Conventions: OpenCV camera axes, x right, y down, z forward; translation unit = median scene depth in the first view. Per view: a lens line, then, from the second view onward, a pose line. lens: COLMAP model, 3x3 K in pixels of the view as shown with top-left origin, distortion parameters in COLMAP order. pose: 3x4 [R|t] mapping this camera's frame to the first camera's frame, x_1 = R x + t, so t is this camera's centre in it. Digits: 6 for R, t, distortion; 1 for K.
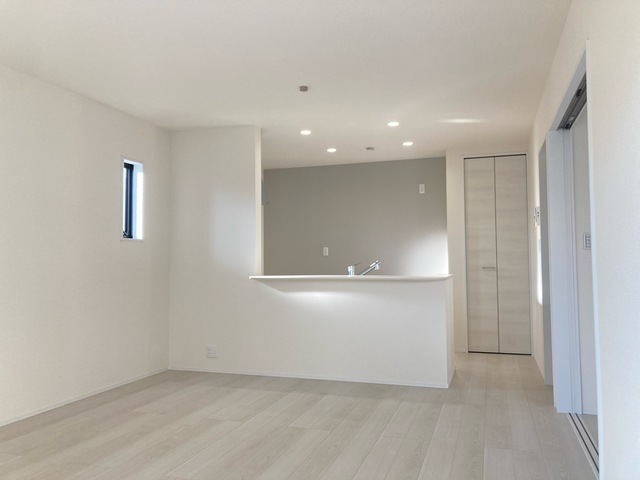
lens RADIAL K [[516.0, 0, 320.0], [0, 516.0, 240.0], [0, 0, 1]] dist [0.080874, -0.311686]
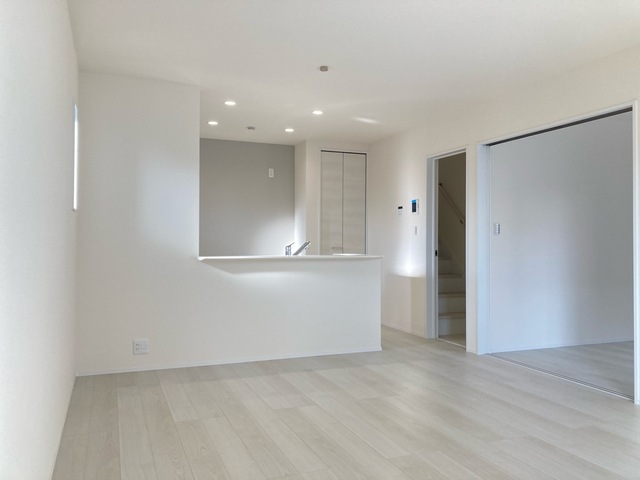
lens RADIAL K [[516.0, 0, 320.0], [0, 516.0, 240.0], [0, 0, 1]] dist [0.080874, -0.311686]
pose [[0.754790, 0.012913, 0.655839, -0.516914], [-0.036595, 0.999078, 0.022445, 0.012041], [-0.654945, -0.040942, 0.754567, 0.175511]]
